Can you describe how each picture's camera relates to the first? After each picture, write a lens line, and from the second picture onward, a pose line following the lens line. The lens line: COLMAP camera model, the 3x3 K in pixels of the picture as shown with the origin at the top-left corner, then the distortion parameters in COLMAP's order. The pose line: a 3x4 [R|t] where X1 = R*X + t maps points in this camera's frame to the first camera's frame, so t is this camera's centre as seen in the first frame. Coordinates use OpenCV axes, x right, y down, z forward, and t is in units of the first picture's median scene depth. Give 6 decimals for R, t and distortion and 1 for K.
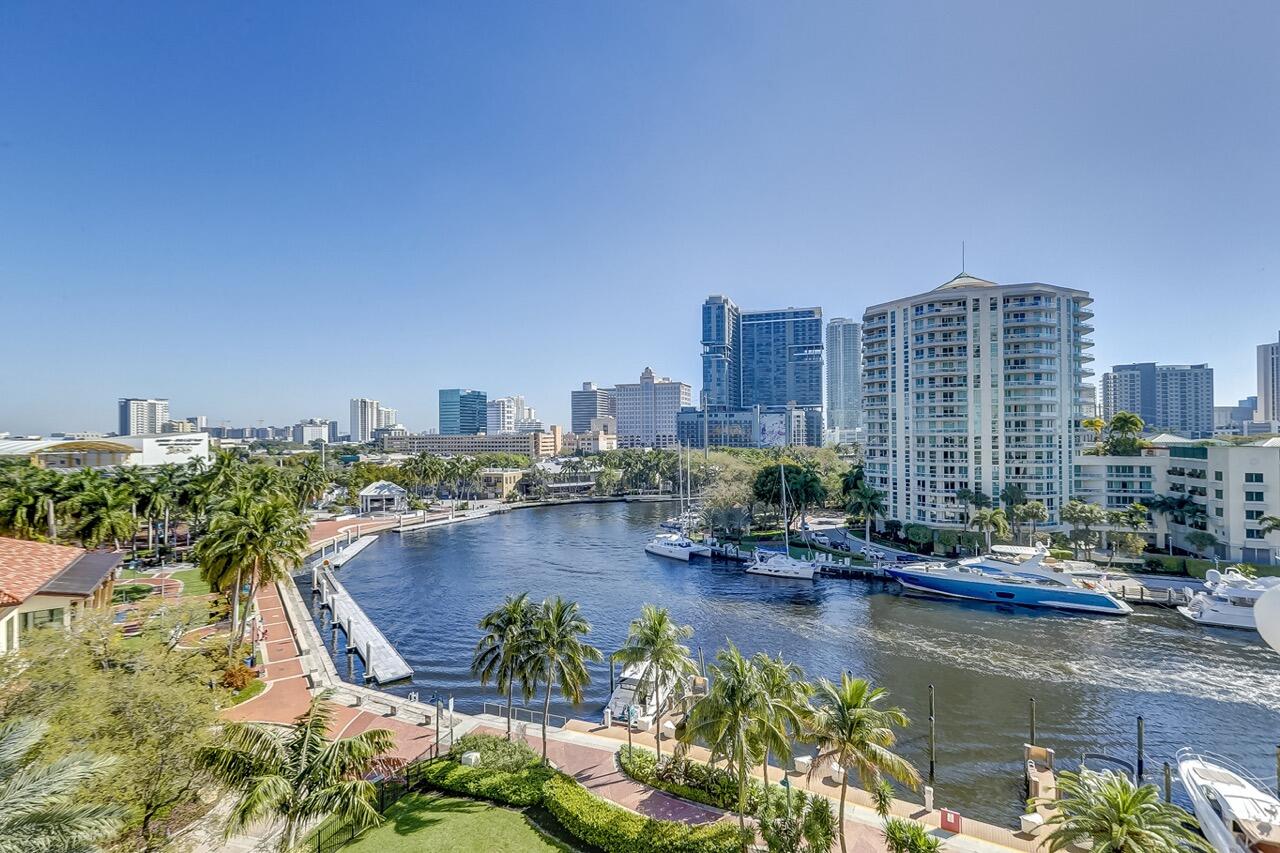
lens RADIAL K [[570.7, 0, 666.5], [0, 570.7, 431.5], [0, 0, 1]] dist [0.000181, 0.002257]
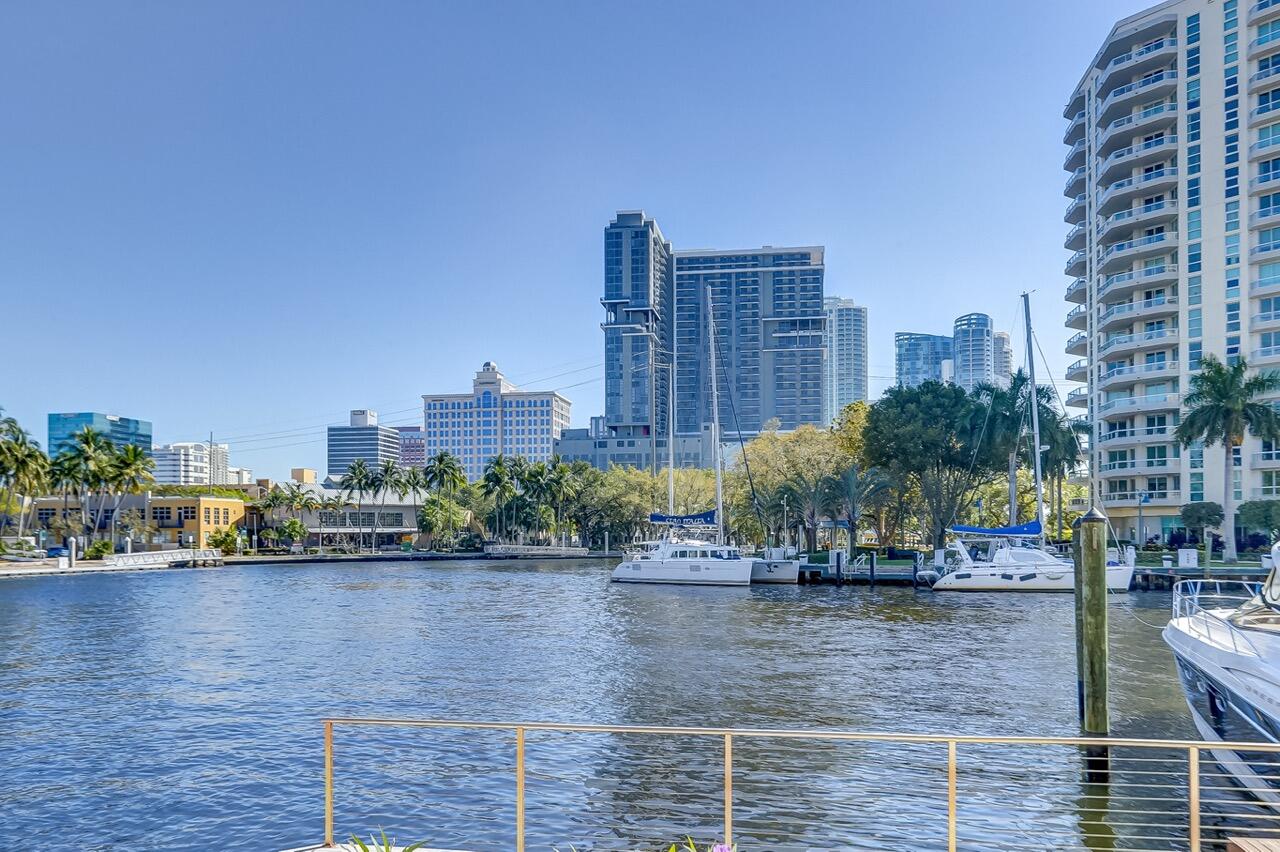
lens RADIAL K [[1024.8, 0, 679.5], [0, 1024.8, 525.2], [0, 0, 1]] dist [-0.001028, 0.010763]
pose [[0.985381, -0.000107, 0.170366, -0.029056], [-0.000454, 0.999995, 0.003255, 0.044178], [-0.170365, -0.003285, 0.985376, 0.082725]]
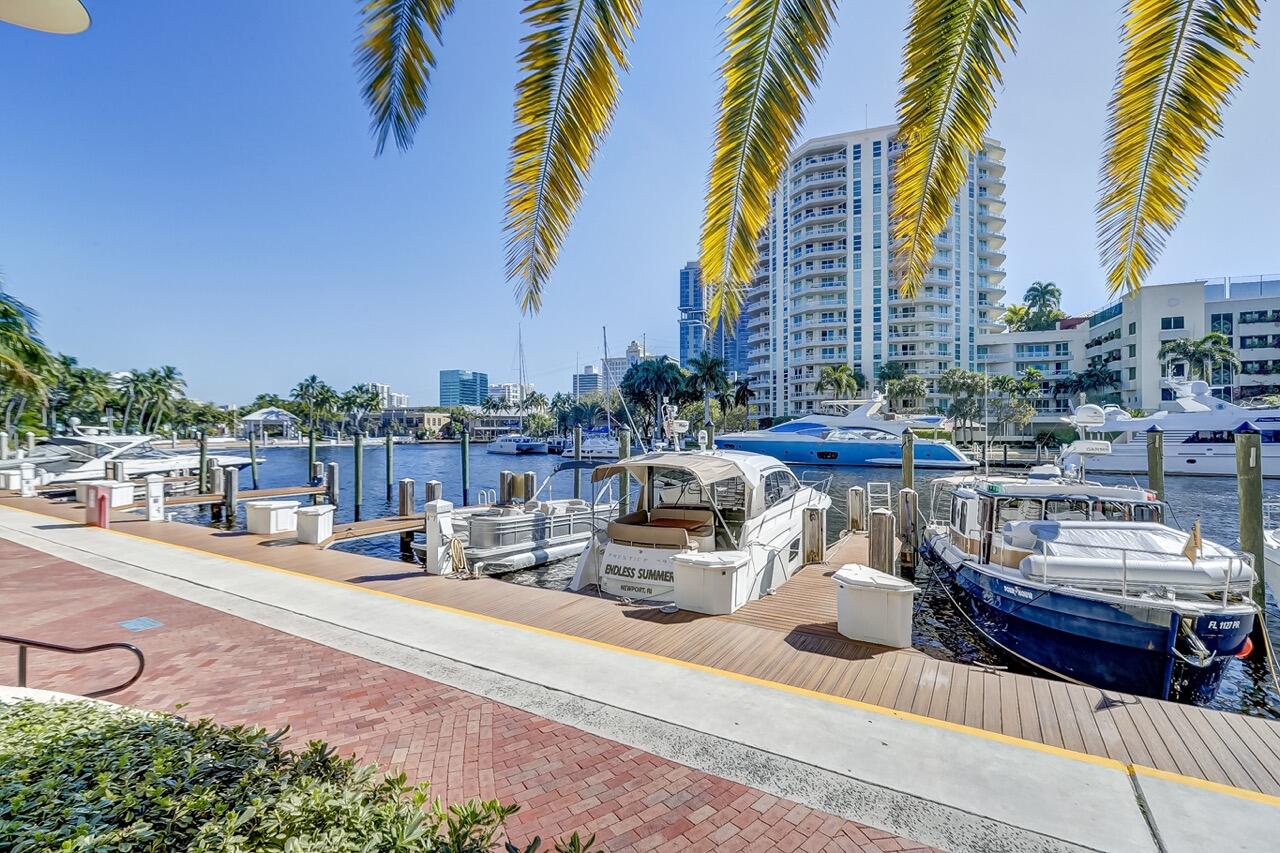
lens RADIAL K [[570.7, 0, 653.1], [0, 570.7, 425.3], [0, 0, 1]] dist [0.000181, 0.002257]
pose [[0.998854, 0.005854, -0.047505, 0.068459], [-0.005821, 0.999983, 0.000839, 0.043479], [0.047510, -0.000561, 0.998871, 0.035411]]
